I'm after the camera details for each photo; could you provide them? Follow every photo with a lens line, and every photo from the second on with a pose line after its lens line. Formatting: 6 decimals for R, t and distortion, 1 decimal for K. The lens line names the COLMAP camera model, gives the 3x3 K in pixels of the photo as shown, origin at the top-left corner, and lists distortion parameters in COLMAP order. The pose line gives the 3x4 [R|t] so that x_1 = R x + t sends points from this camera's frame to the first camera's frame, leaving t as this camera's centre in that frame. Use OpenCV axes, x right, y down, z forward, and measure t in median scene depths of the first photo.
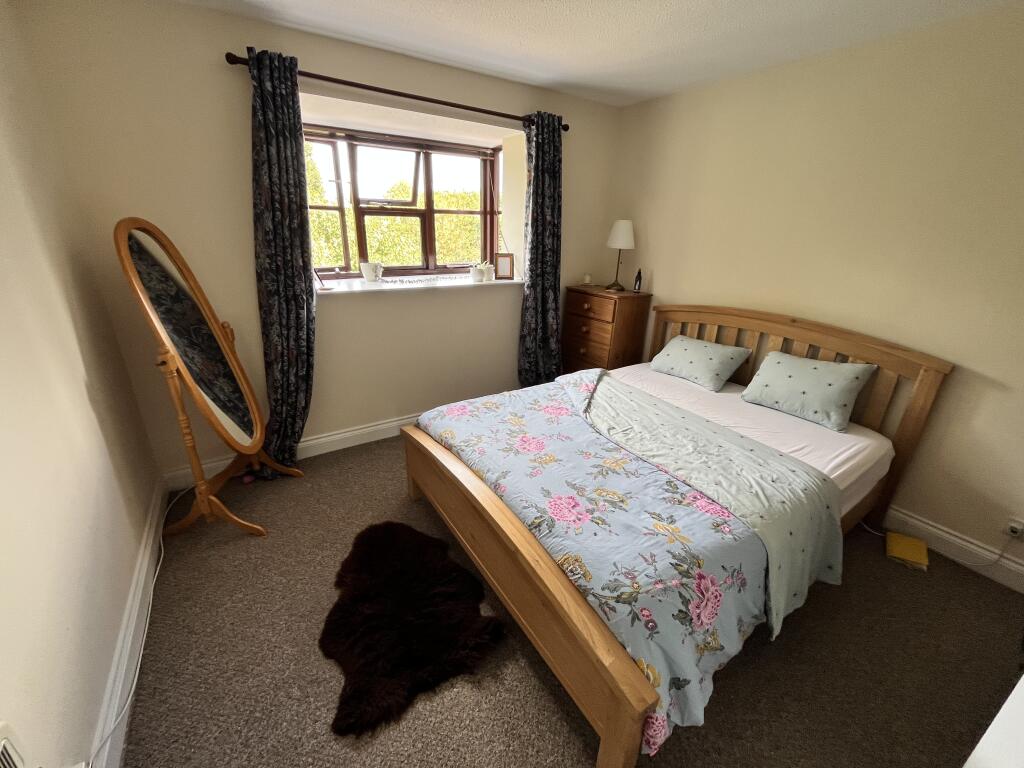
lens RADIAL K [[414.4, 0, 514.6], [0, 414.4, 380.7], [0, 0, 1]] dist [0.000403, 0.000106]
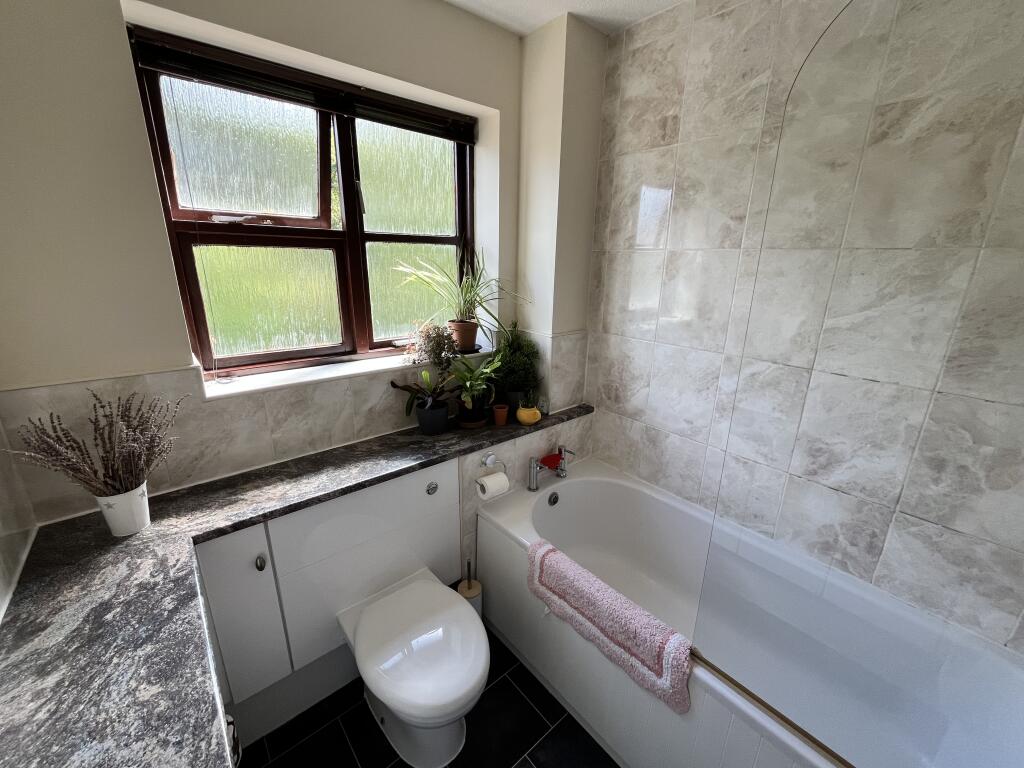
lens RADIAL K [[414.4, 0, 509.8], [0, 414.4, 382.6], [0, 0, 1]] dist [0.000403, 0.000106]
pose [[0.990166, -0.041103, 0.133722, -0.100587], [0.048856, 0.997278, -0.055219, -0.209508], [-0.131088, 0.061209, 0.989479, 0.519848]]
